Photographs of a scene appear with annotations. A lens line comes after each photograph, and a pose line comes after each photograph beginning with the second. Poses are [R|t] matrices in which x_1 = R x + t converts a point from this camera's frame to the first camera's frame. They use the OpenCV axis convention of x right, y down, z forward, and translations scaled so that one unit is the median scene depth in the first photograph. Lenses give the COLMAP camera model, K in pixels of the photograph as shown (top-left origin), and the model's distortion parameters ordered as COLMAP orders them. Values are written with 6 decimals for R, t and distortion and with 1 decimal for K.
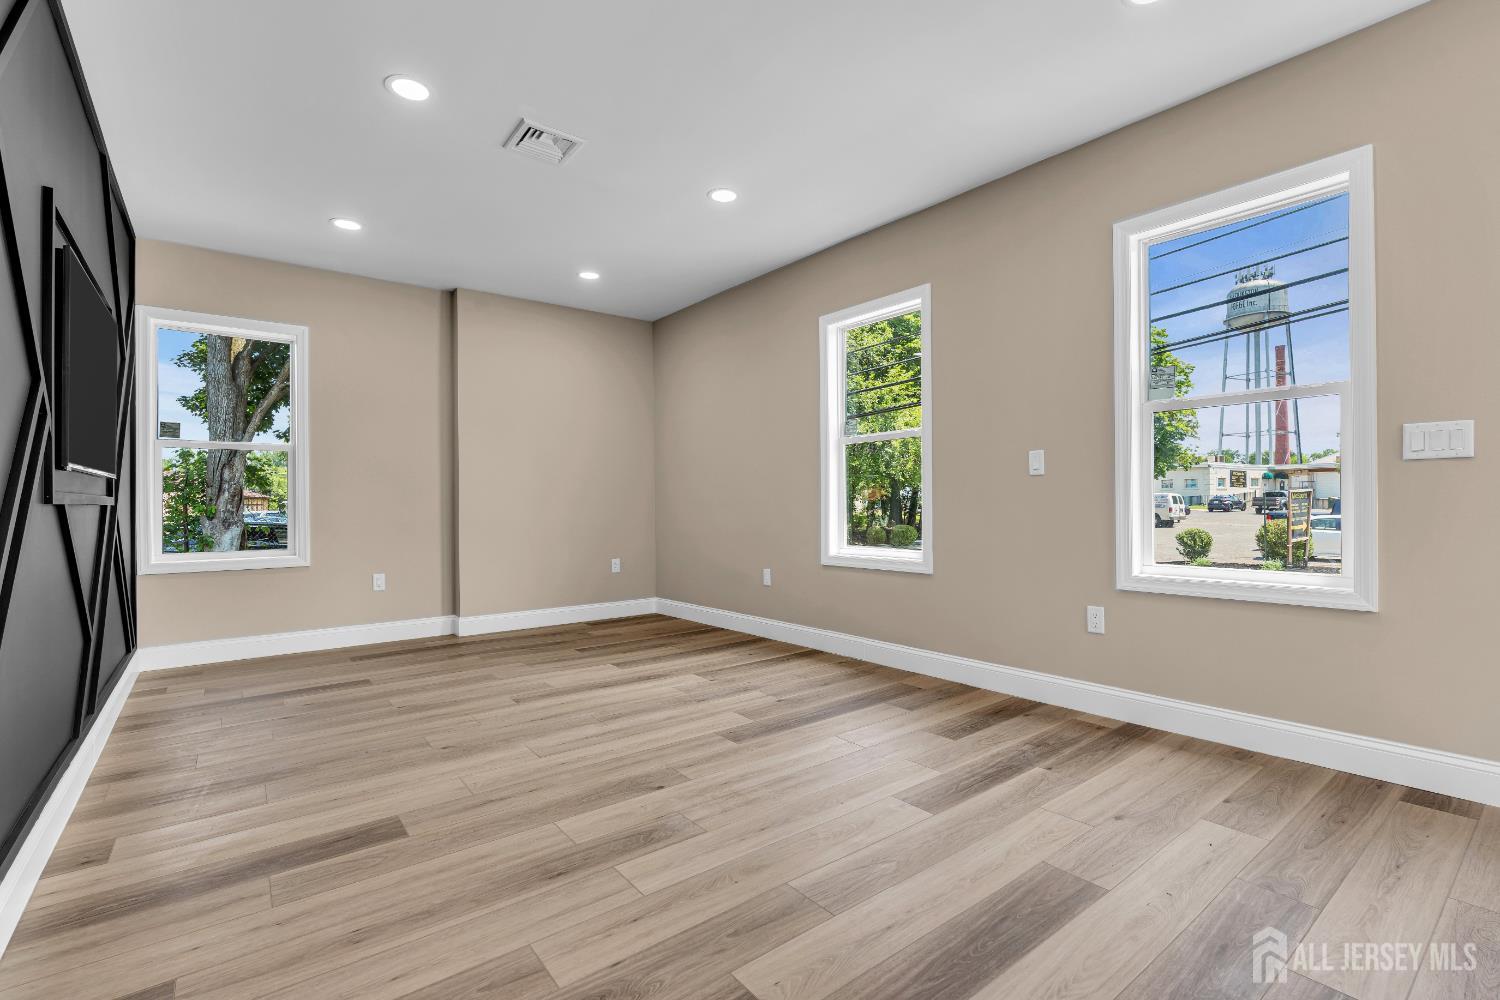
lens RADIAL K [[681.8, 0, 764.1], [0, 681.8, 501.2], [0, 0, 1]] dist [-0.010911, 0.006207]
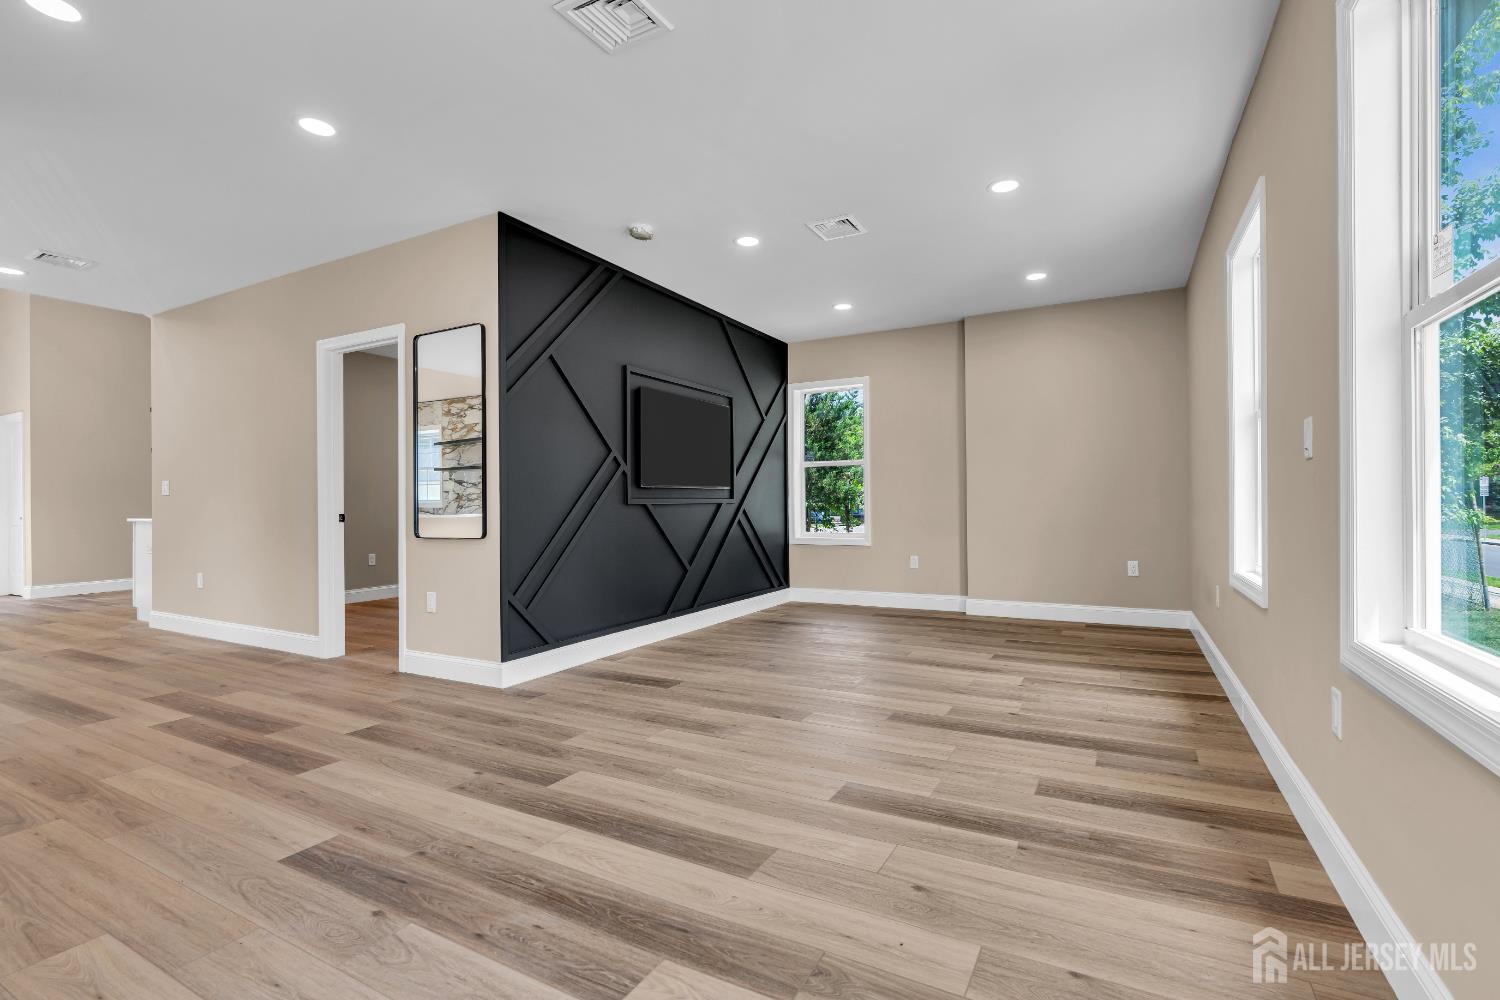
lens RADIAL K [[681.8, 0, 747.9], [0, 681.8, 506.6], [0, 0, 1]] dist [-0.010911, 0.006207]
pose [[0.388629, 0.009399, -0.921346, 0.523626], [0.008067, 0.999875, 0.013603, -0.007139], [0.921359, -0.012719, 0.388504, 0.212046]]
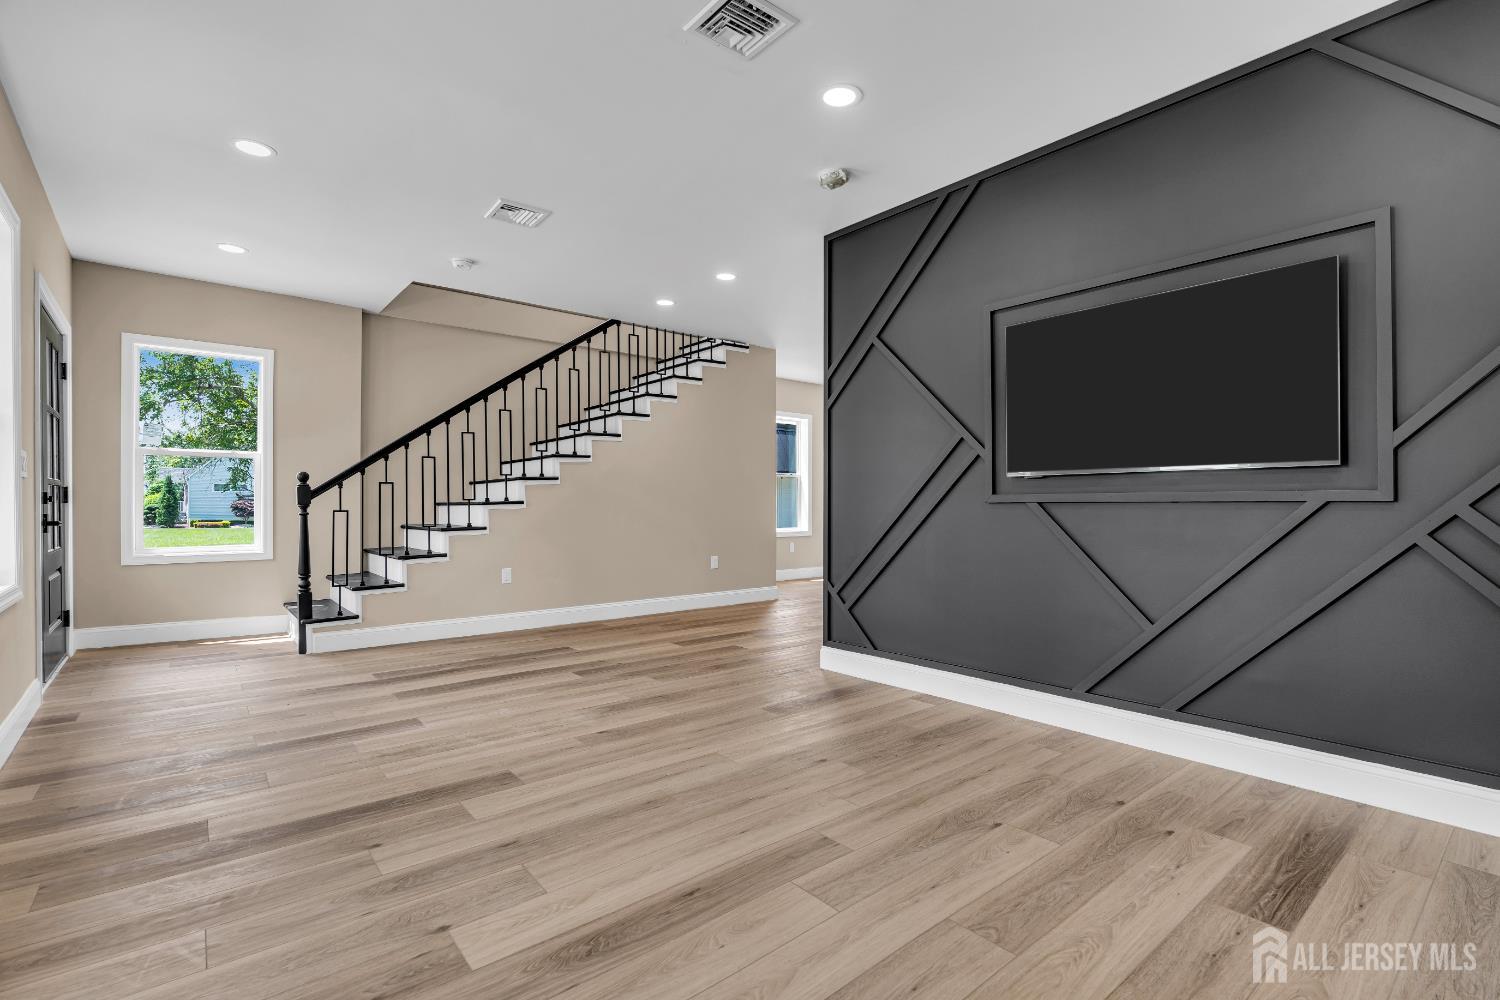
lens RADIAL K [[681.8, 0, 775.0], [0, 681.8, 502.9], [0, 0, 1]] dist [-0.010911, 0.006207]
pose [[-0.999421, 0.009159, -0.032774, -0.225439], [0.009410, 0.999928, -0.007511, 0.007202], [0.032703, -0.007816, -0.999435, 1.135398]]
